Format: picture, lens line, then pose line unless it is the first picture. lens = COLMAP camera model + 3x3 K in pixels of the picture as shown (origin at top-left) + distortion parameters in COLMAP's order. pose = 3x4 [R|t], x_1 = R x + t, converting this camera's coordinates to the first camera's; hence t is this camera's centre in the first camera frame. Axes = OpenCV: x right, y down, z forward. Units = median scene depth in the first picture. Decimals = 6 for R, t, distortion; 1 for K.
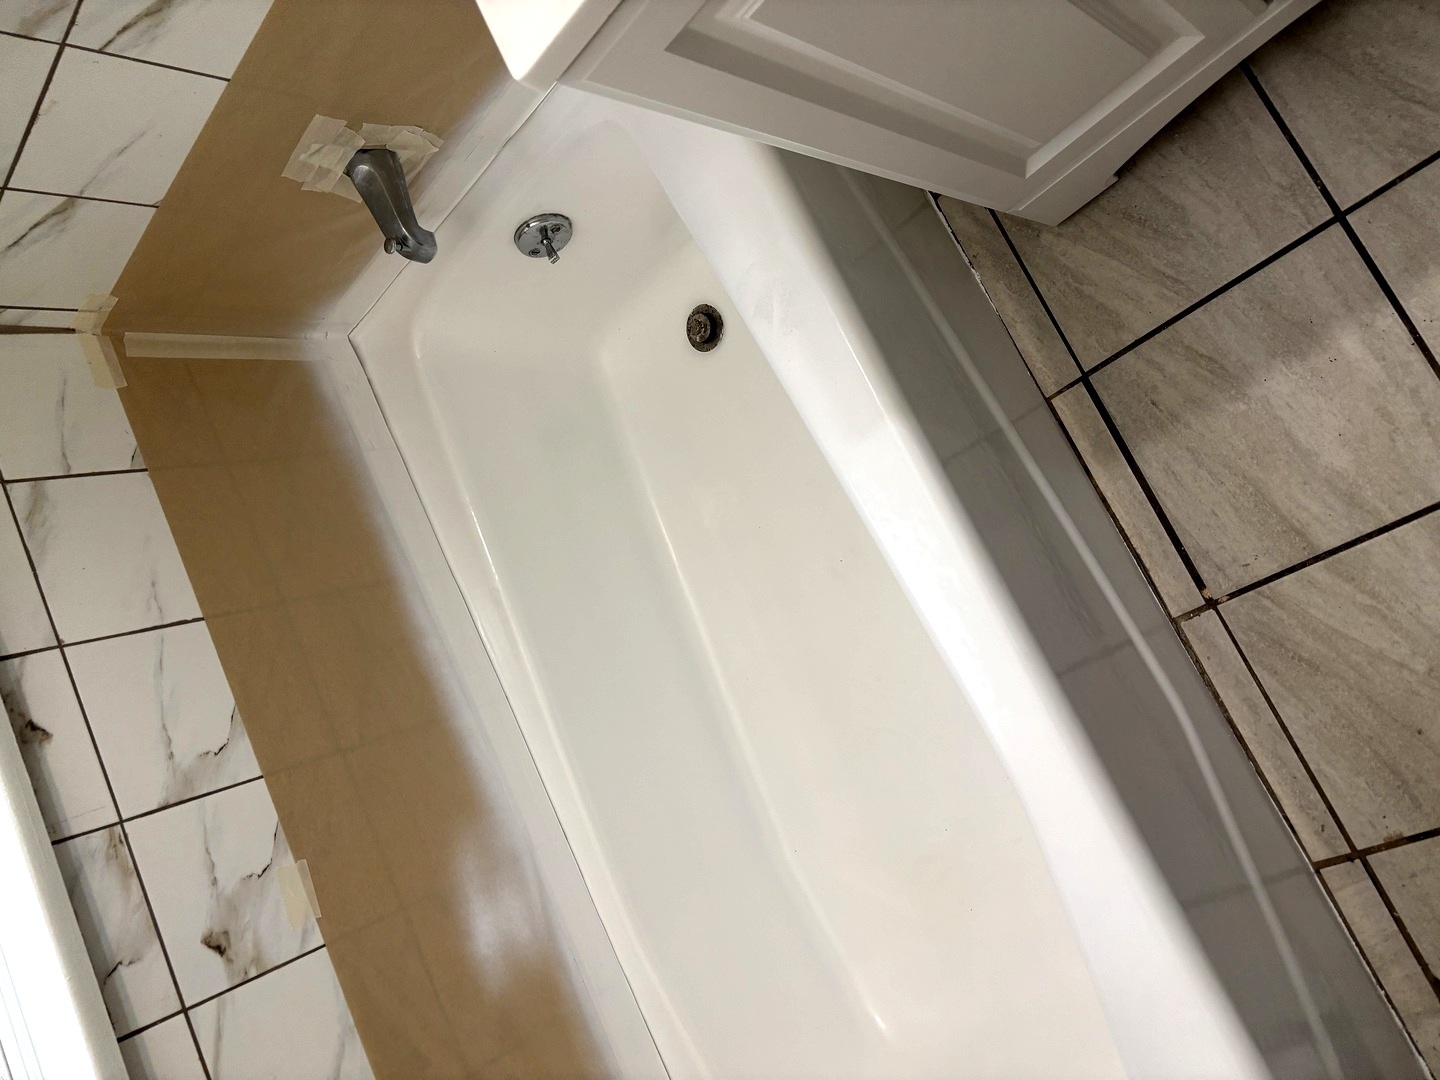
lens RADIAL K [[1102.9, 0, 720.2], [0, 1102.9, 545.8], [0, 0, 1]] dist [0.016897, 0.003966]
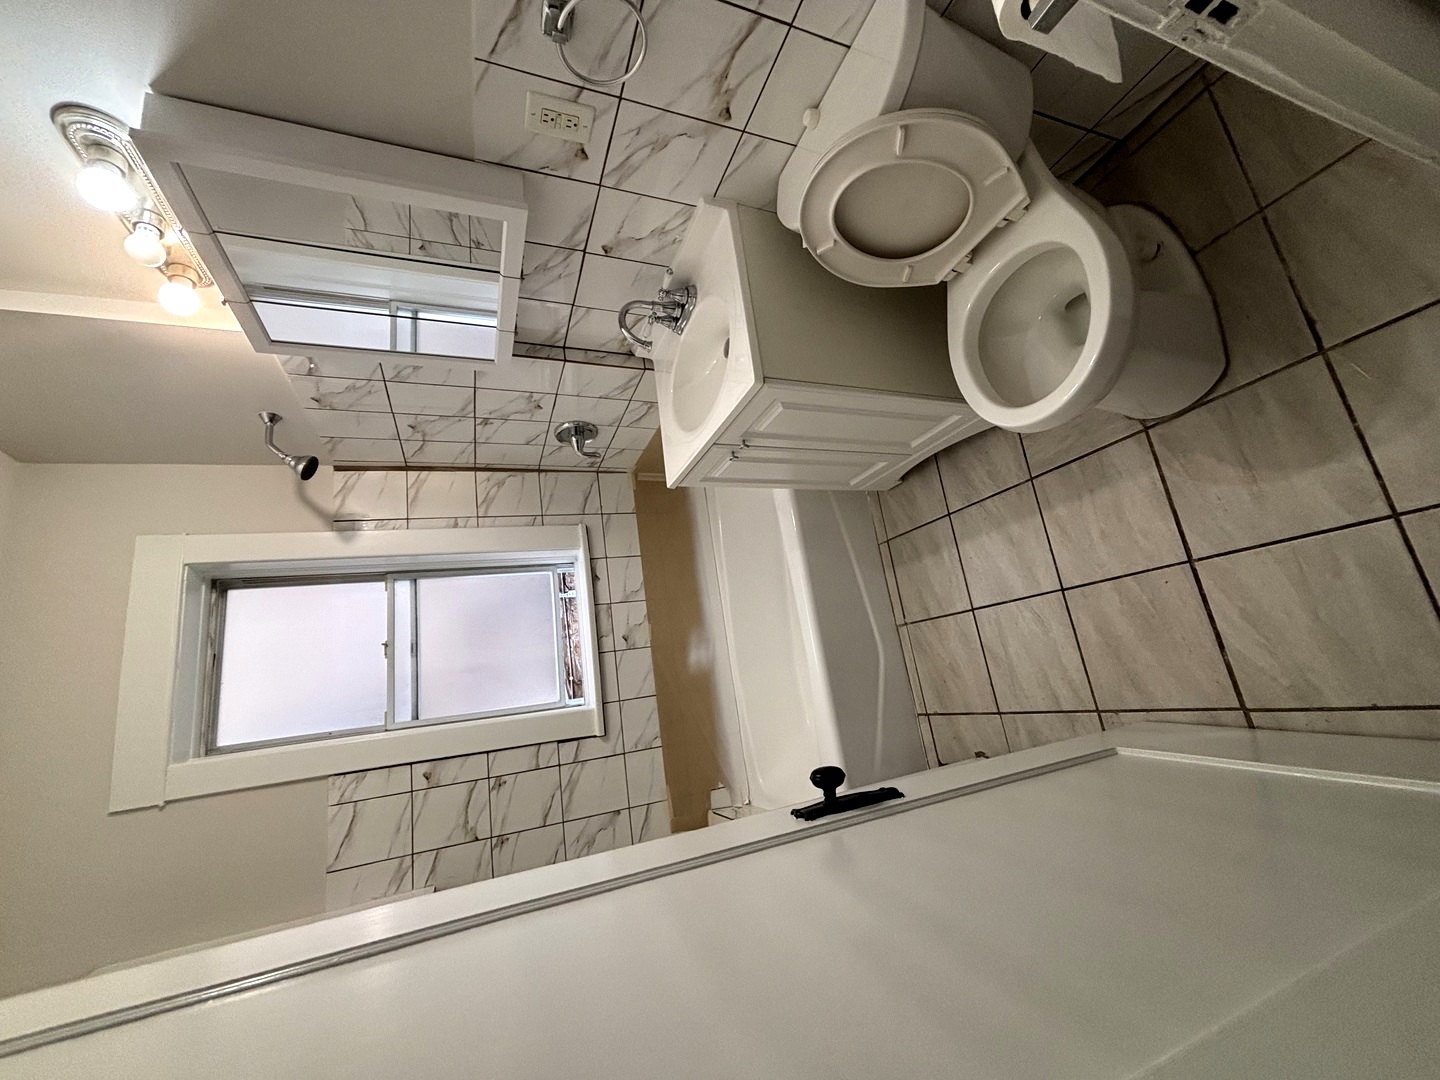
lens RADIAL K [[580.0, 0, 720.9], [0, 580.0, 537.7], [0, 0, 1]] dist [-0.000415, -0.000002]
pose [[0.870112, 0.203020, -0.449098, 0.685723], [-0.156364, 0.977855, 0.139101, -0.331326], [0.467393, -0.050810, 0.882588, -0.653092]]
